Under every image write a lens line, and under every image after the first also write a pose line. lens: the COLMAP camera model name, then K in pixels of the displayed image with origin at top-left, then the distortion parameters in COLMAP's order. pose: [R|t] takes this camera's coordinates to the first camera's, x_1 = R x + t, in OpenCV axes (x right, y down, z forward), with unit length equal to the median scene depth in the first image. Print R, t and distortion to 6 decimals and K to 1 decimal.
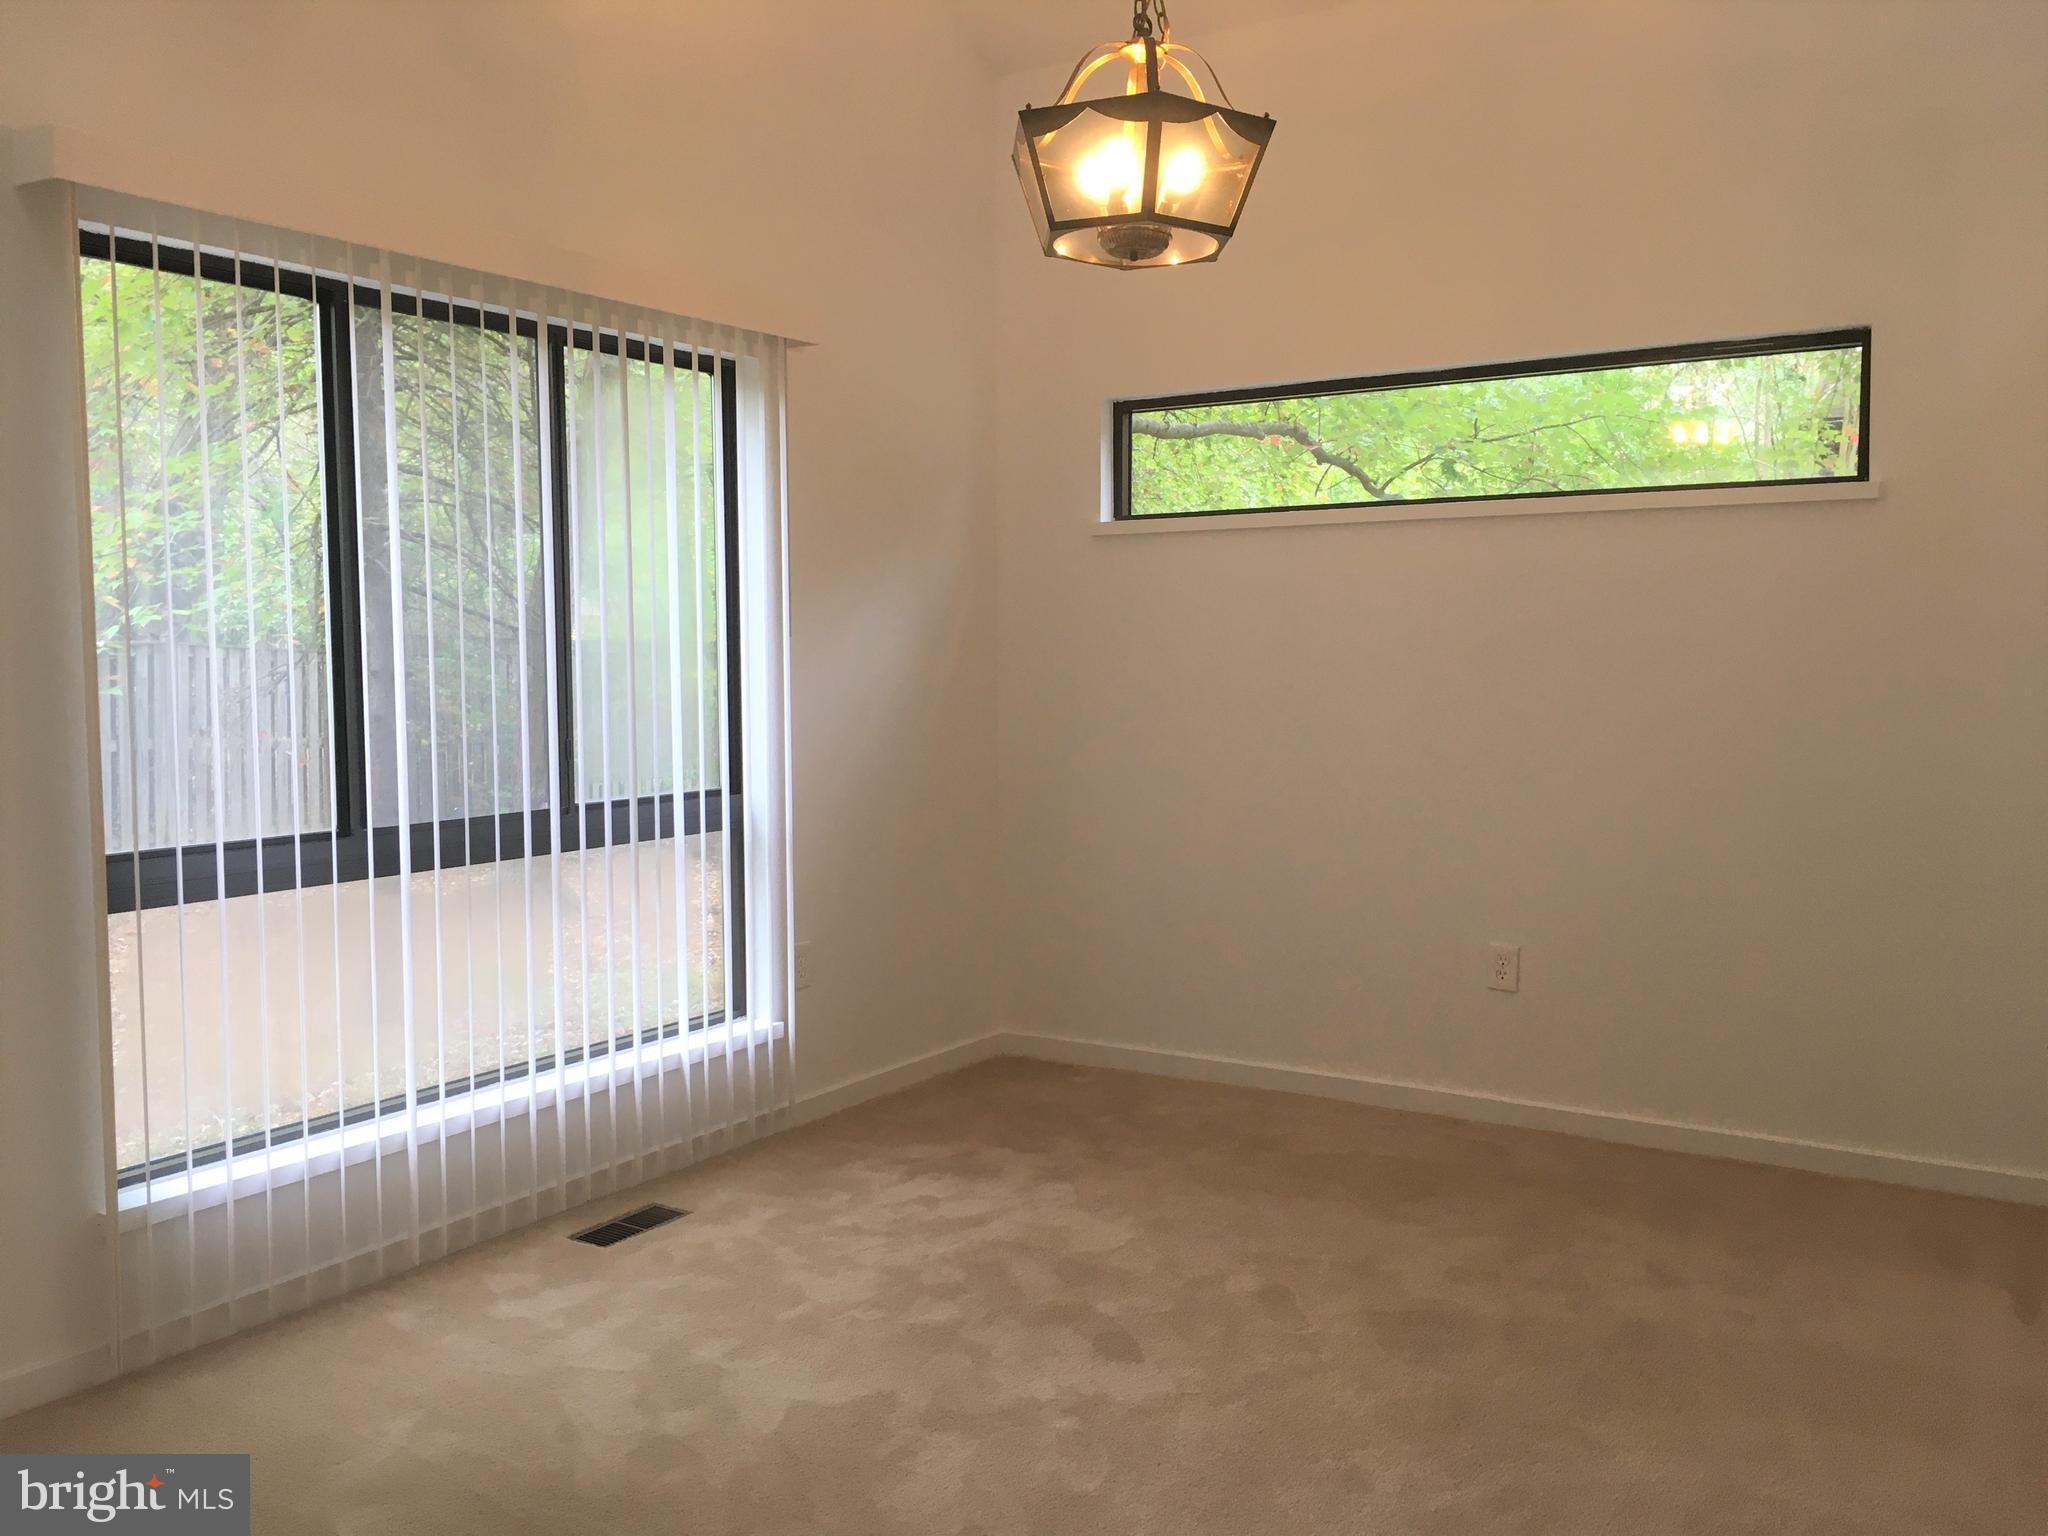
lens RADIAL K [[1742.7, 0, 1024.0], [0, 1742.7, 768.0], [0, 0, 1]] dist [0.048159, 0.000785]
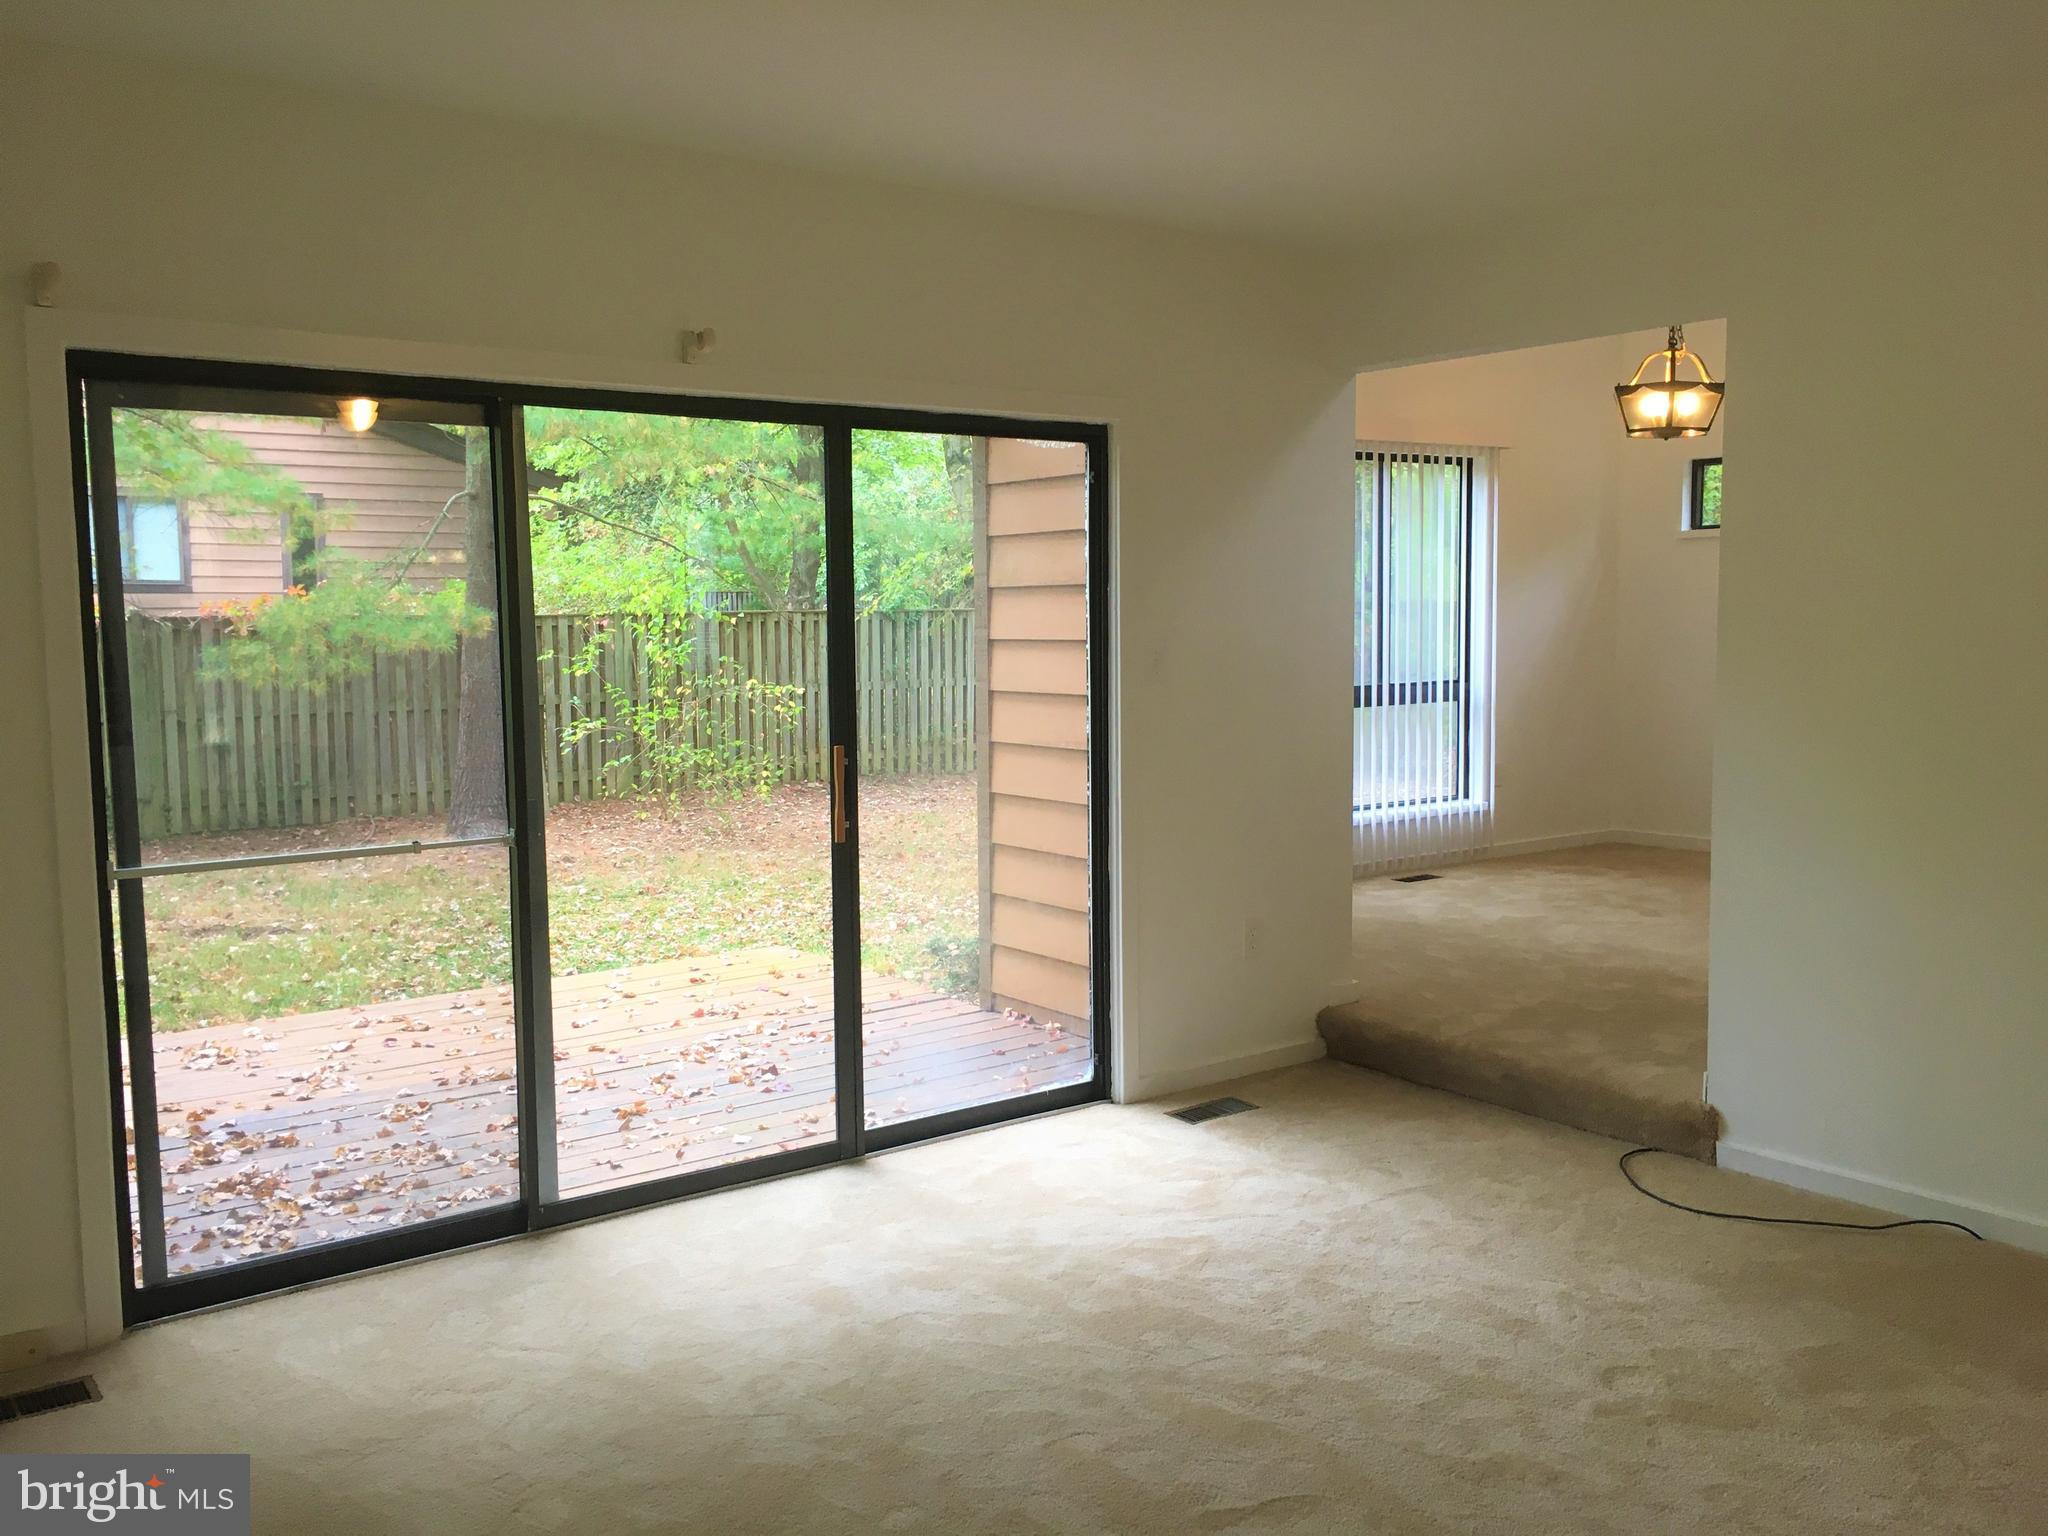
lens RADIAL K [[1742.7, 0, 1024.0], [0, 1742.7, 768.0], [0, 0, 1]] dist [0.048159, 0.000785]
pose [[0.932938, 0.024319, -0.359216, 0.081384], [-0.012915, 0.999335, 0.034113, 0.052128], [0.359806, -0.027186, 0.932631, -1.051754]]
